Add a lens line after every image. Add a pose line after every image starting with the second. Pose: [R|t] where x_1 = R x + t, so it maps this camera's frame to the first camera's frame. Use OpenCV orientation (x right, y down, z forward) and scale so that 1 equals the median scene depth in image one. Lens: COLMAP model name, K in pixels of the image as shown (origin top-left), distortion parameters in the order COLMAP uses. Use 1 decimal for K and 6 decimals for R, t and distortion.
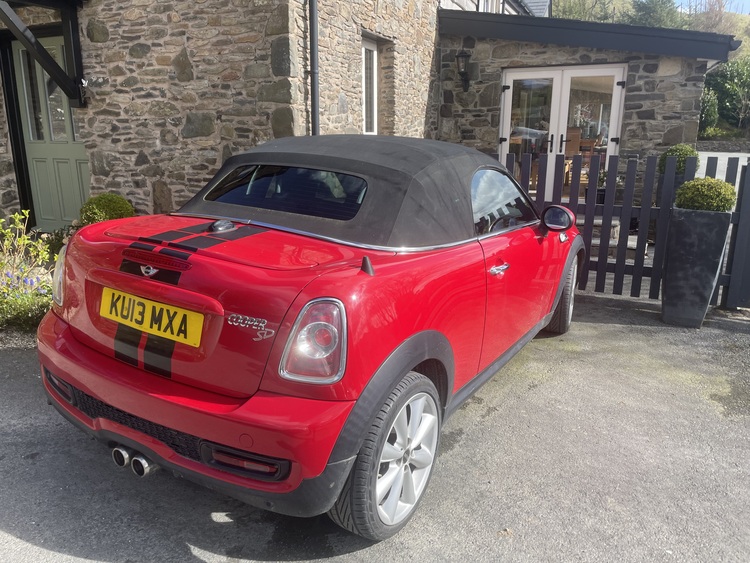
lens RADIAL K [[565.3, 0, 373.2], [0, 565.3, 238.7], [0, 0, 1]] dist [0.063635, -0.082514]
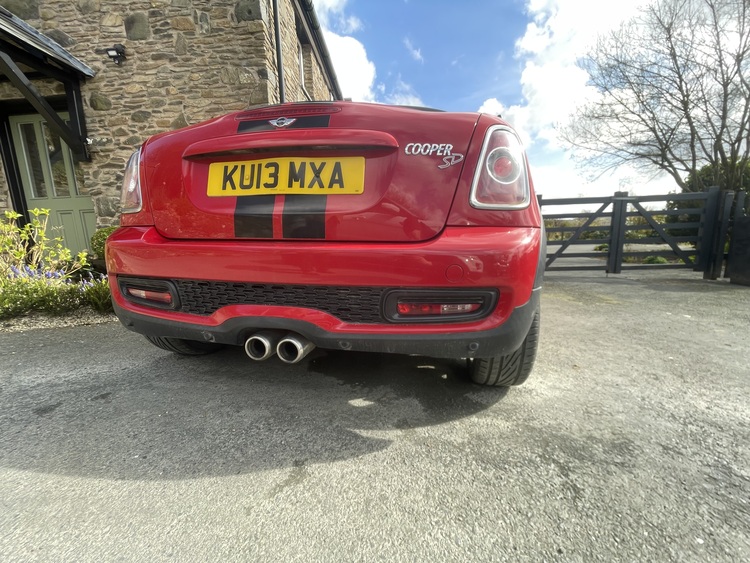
lens RADIAL K [[304.2, 0, 370.7], [0, 304.2, 280.4], [0, 0, 1]] dist [-0.009141, -0.000216]
pose [[0.941524, -0.077415, 0.327933, -0.169581], [0.098067, 0.994074, -0.046891, 0.128615], [-0.322360, 0.076308, 0.943536, 0.207795]]
